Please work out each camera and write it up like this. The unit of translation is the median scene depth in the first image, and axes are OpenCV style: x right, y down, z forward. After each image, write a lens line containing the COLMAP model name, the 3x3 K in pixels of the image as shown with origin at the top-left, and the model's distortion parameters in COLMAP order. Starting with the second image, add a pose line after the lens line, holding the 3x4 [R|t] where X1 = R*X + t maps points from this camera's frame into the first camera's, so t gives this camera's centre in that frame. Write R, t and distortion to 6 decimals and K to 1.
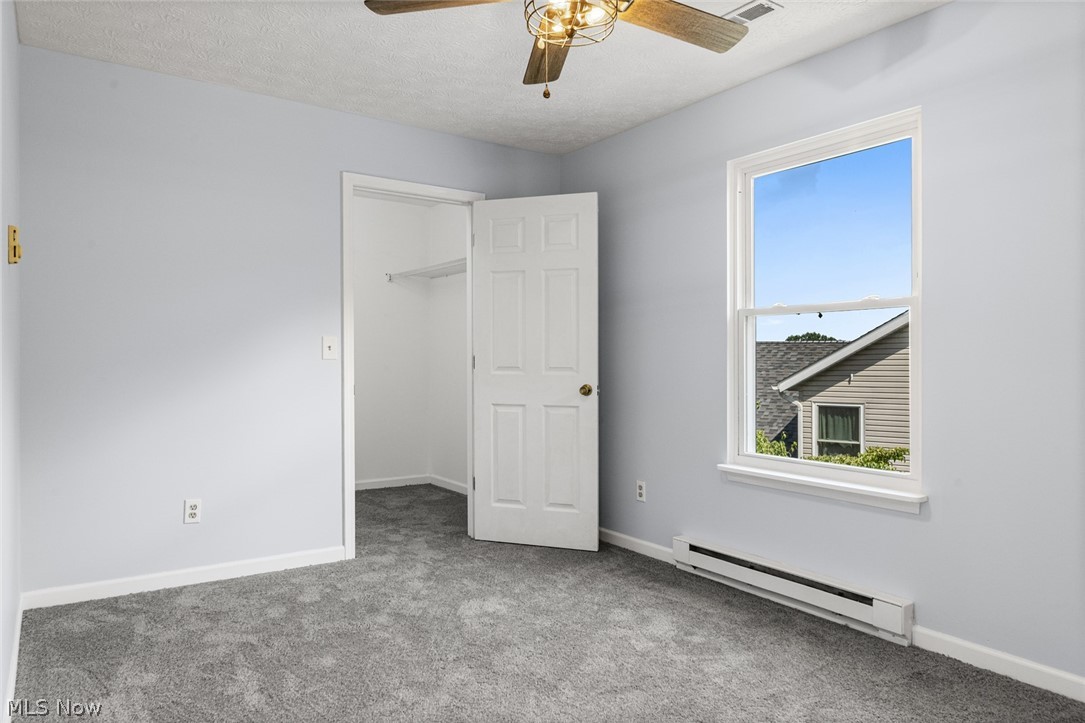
lens RADIAL K [[710.4, 0, 542.5], [0, 710.4, 361.5], [0, 0, 1]] dist [0.003018, -0.004008]
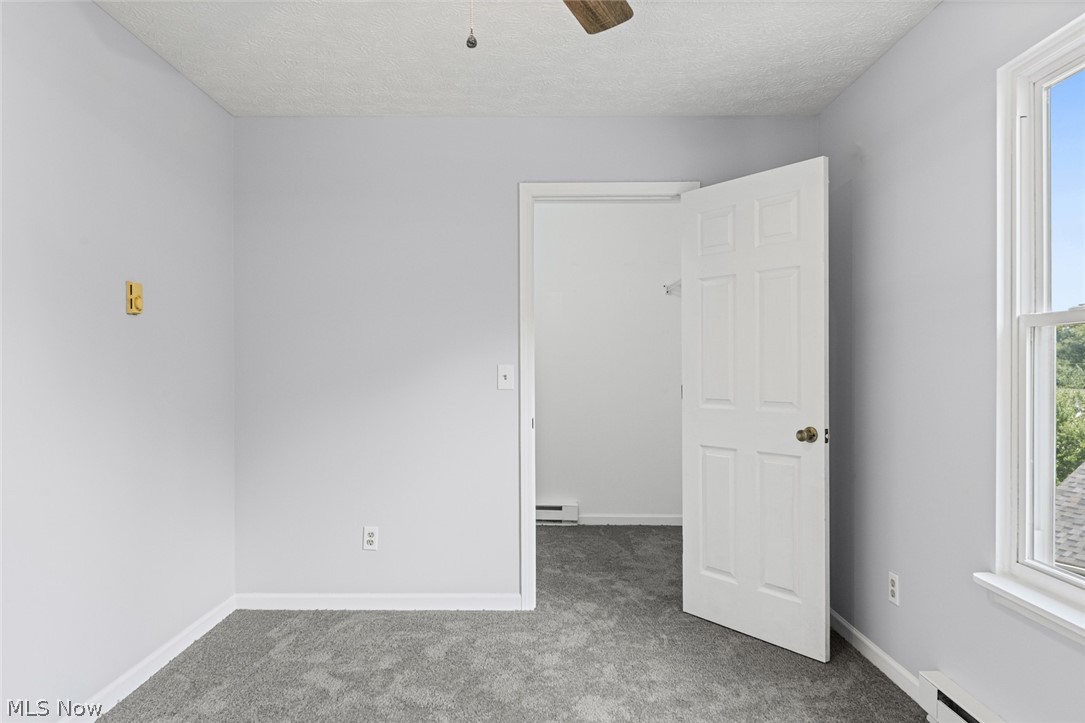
lens RADIAL K [[726.1, 0, 540.1], [0, 726.1, 372.7], [0, 0, 1]] dist [0.002757, -0.003431]
pose [[0.815690, -0.000908, -0.578489, 0.281699], [0.004072, 0.999983, 0.004172, -0.028455], [0.578475, -0.005759, 0.815680, 0.260011]]
